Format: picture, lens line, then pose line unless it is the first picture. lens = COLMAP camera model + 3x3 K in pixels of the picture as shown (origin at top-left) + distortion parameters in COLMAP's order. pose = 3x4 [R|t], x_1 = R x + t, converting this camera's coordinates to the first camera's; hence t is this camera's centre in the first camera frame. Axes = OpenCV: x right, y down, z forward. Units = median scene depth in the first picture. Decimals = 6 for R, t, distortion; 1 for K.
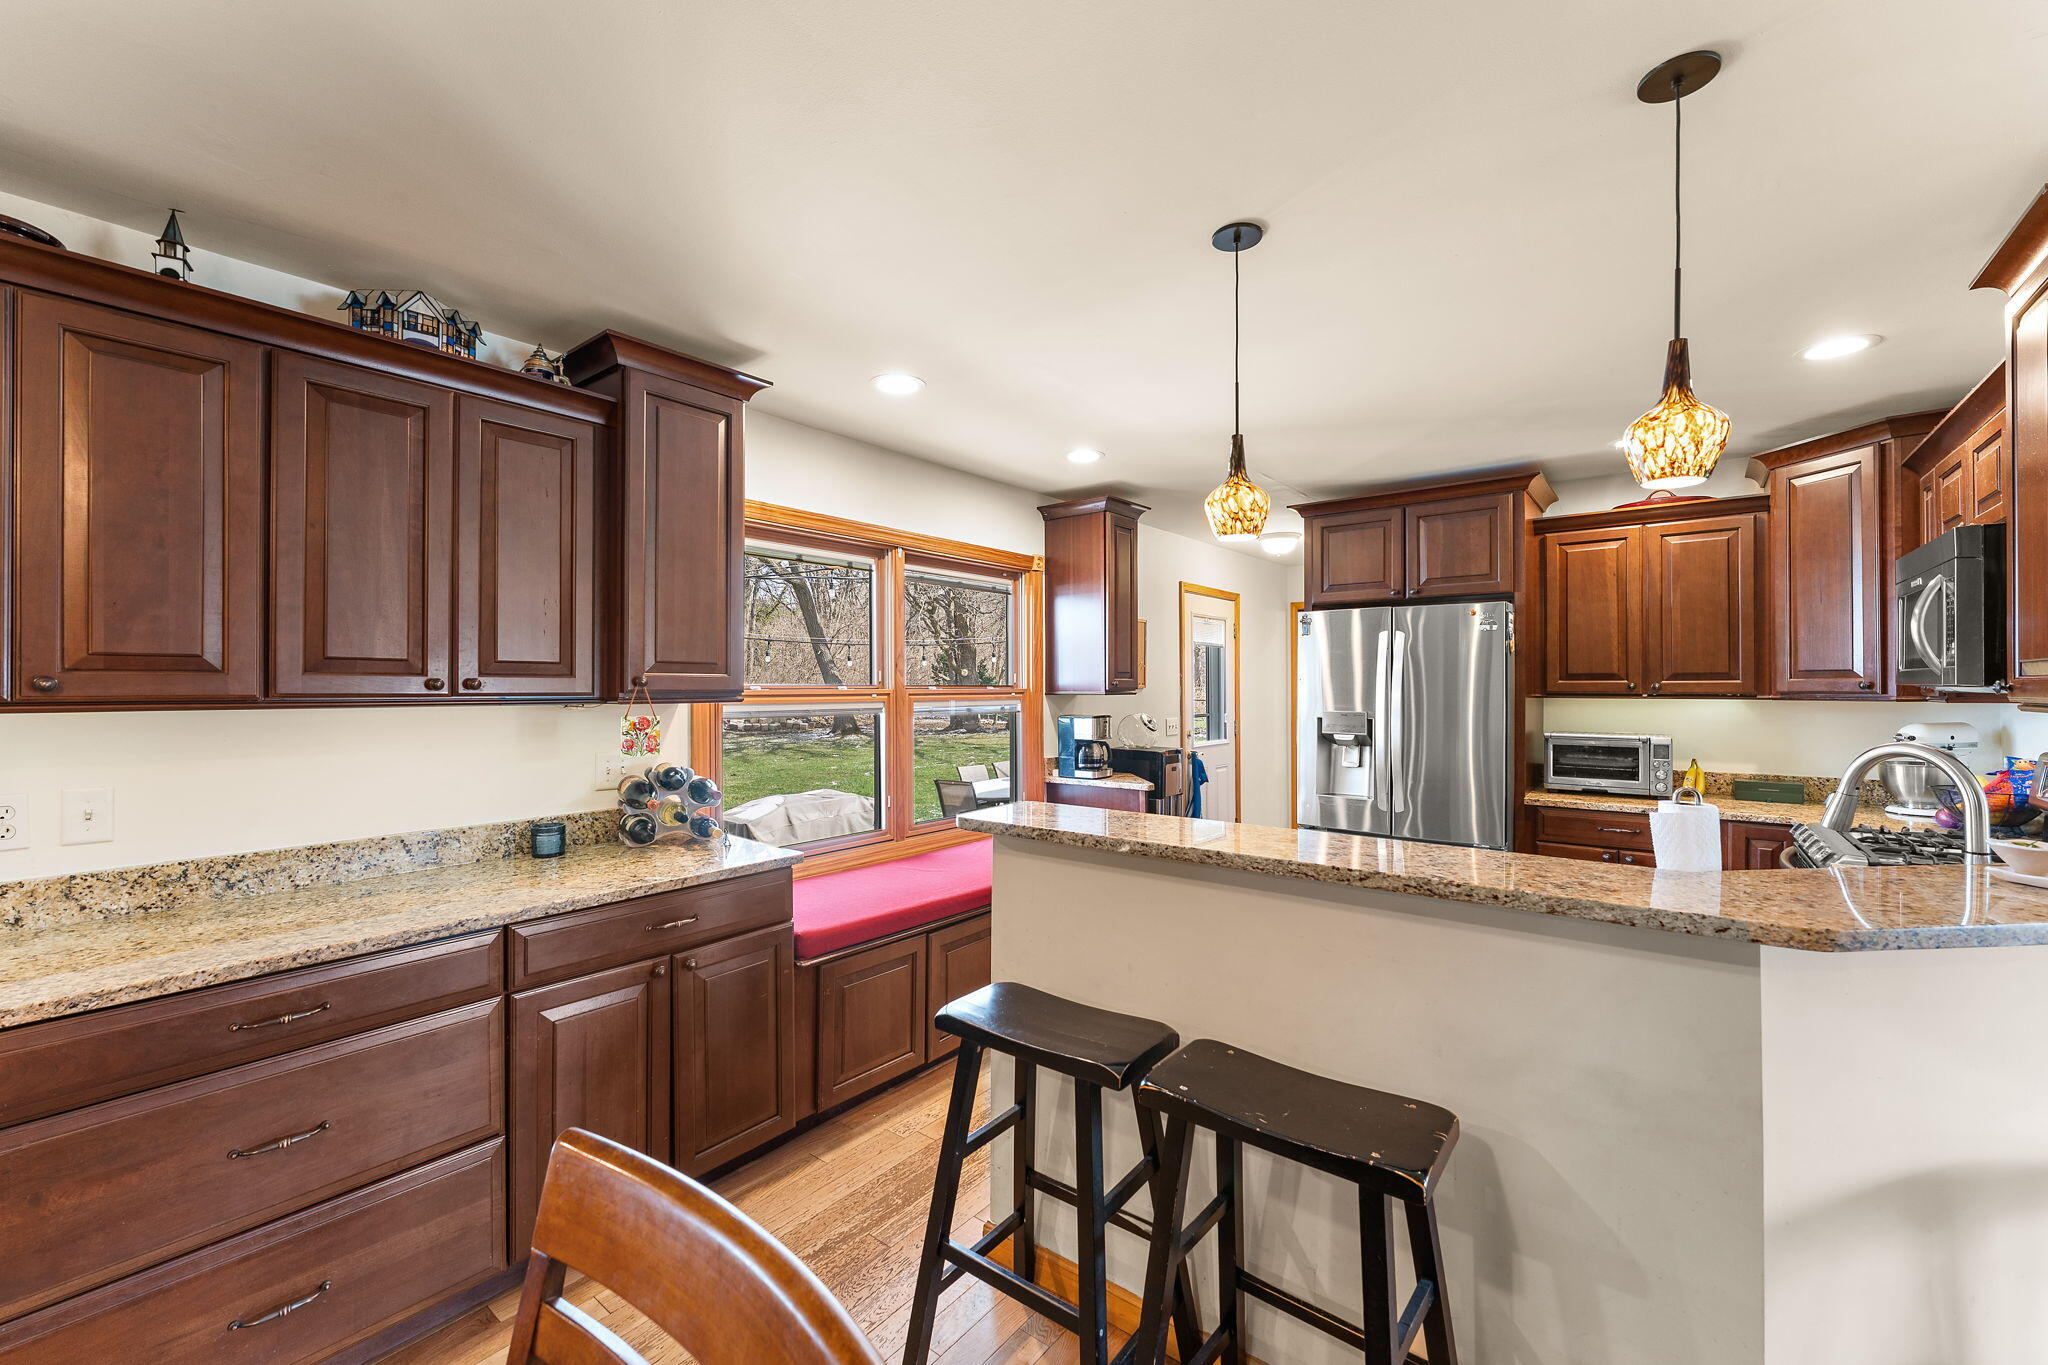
lens RADIAL K [[839.9, 0, 1011.9], [0, 839.9, 681.7], [0, 0, 1]] dist [0.001424, 0.001356]
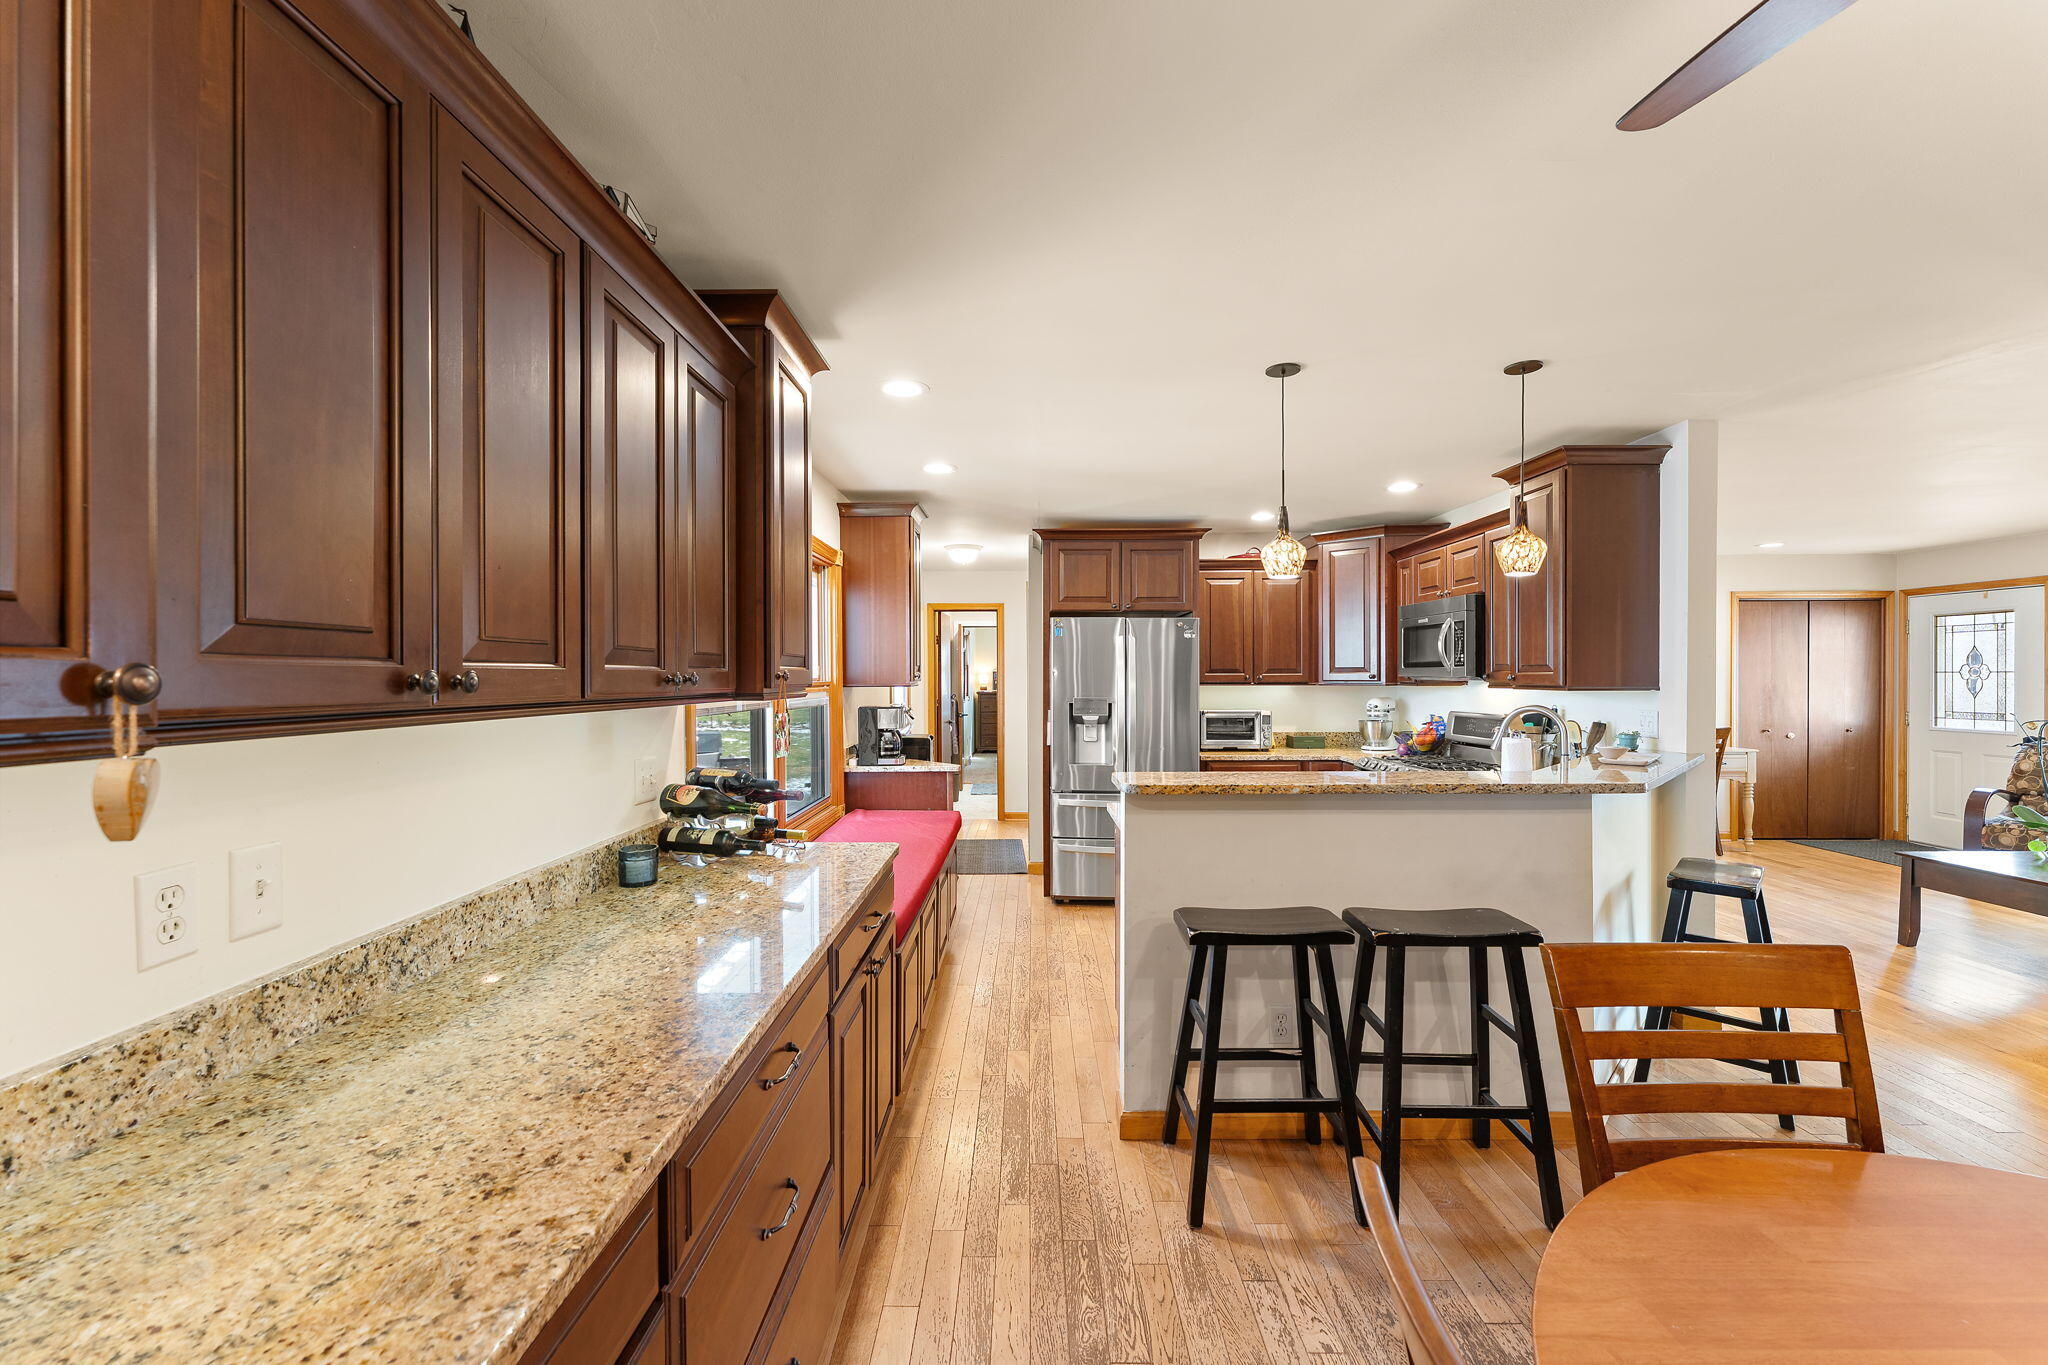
lens RADIAL K [[839.9, 0, 1007.1], [0, 839.9, 682.7], [0, 0, 1]] dist [0.001424, 0.001356]
pose [[0.785093, -0.005838, 0.619350, -0.566511], [-0.000830, 0.999945, 0.010478, -0.000481], [-0.619377, -0.008740, 0.785045, 0.089790]]
